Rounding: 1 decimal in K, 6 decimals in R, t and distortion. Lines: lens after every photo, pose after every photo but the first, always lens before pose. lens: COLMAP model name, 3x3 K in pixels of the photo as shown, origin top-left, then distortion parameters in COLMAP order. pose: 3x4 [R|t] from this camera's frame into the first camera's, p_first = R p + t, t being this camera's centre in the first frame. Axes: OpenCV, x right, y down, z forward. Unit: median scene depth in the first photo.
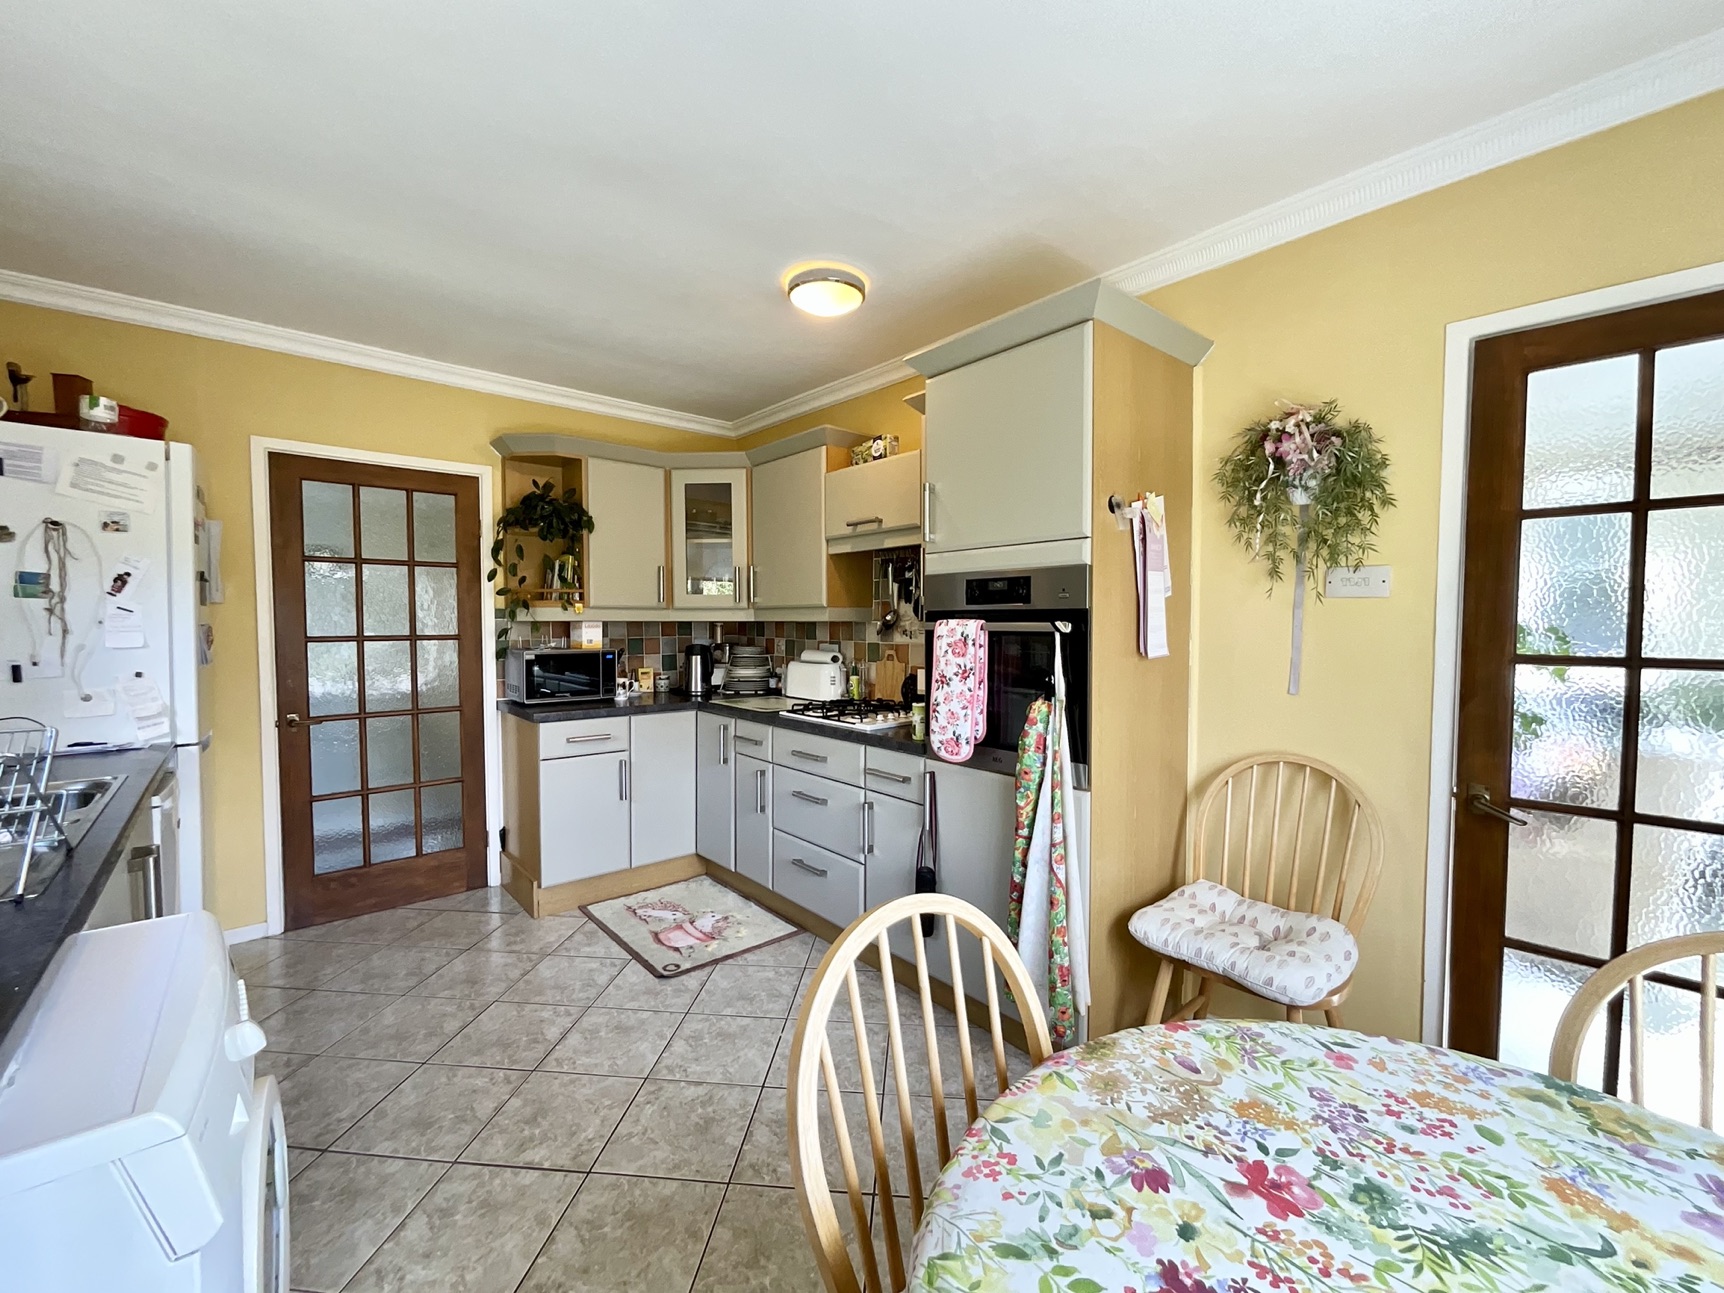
lens RADIAL K [[707.1, 0, 850.6], [0, 707.1, 642.2], [0, 0, 1]] dist [-0.000295, -0.002063]
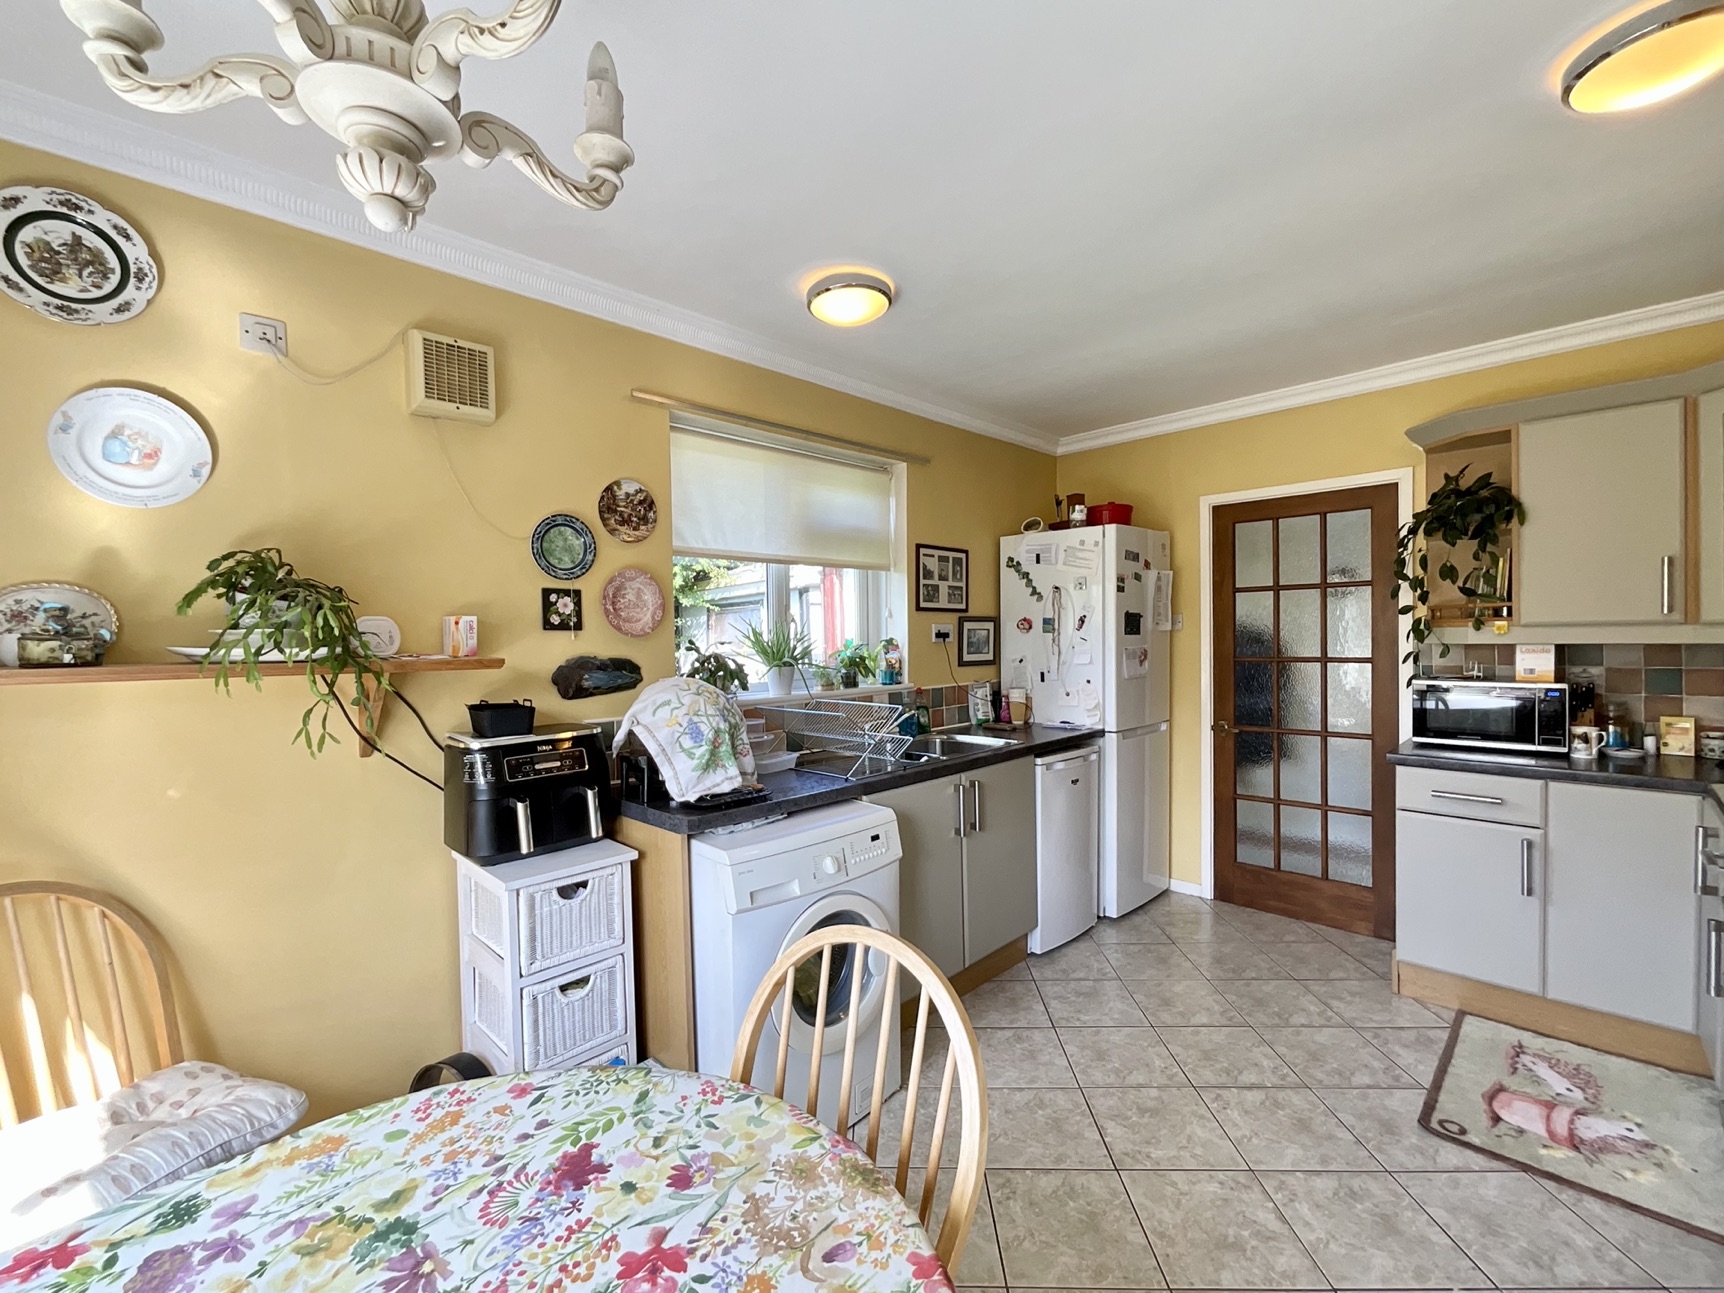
lens RADIAL K [[707.1, 0, 851.4], [0, 707.1, 650.8], [0, 0, 1]] dist [-0.000295, -0.002063]
pose [[0.068250, 0.013254, -0.997580, 0.426217], [-0.016518, 0.999790, 0.012153, -0.026727], [0.997531, 0.015649, 0.068455, 0.334190]]
